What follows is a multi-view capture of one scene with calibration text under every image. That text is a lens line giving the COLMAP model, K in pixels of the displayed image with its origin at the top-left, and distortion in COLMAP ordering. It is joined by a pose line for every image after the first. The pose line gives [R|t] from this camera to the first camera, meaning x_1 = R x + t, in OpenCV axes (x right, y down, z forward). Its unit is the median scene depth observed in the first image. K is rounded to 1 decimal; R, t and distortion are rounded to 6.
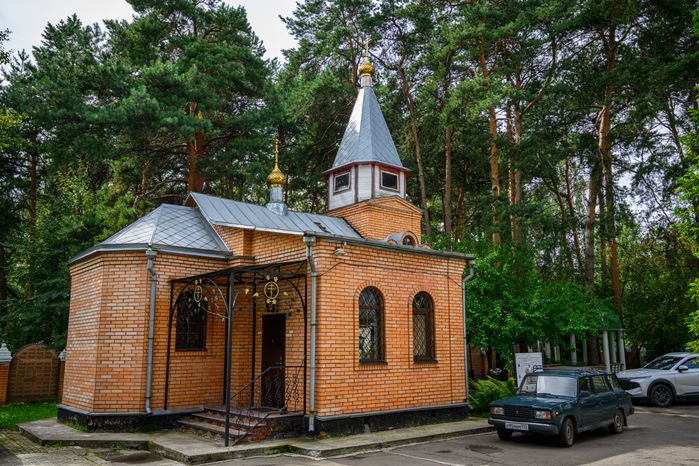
lens RADIAL K [[587.5, 0, 350.4], [0, 587.5, 232.8], [0, 0, 1]] dist [-0.008495, 0.001879]
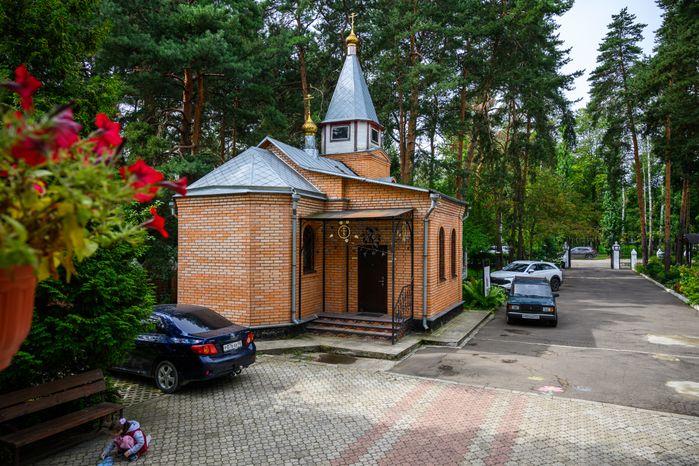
lens RADIAL K [[456.3, 0, 348.6], [0, 456.3, 235.5], [0, 0, 1]] dist [-0.006913, 0.000693]
pose [[0.912540, 0.010276, 0.408858, -0.562487], [-0.083818, 0.983164, 0.162366, -0.042612], [-0.400306, -0.182435, 0.898038, 0.091260]]
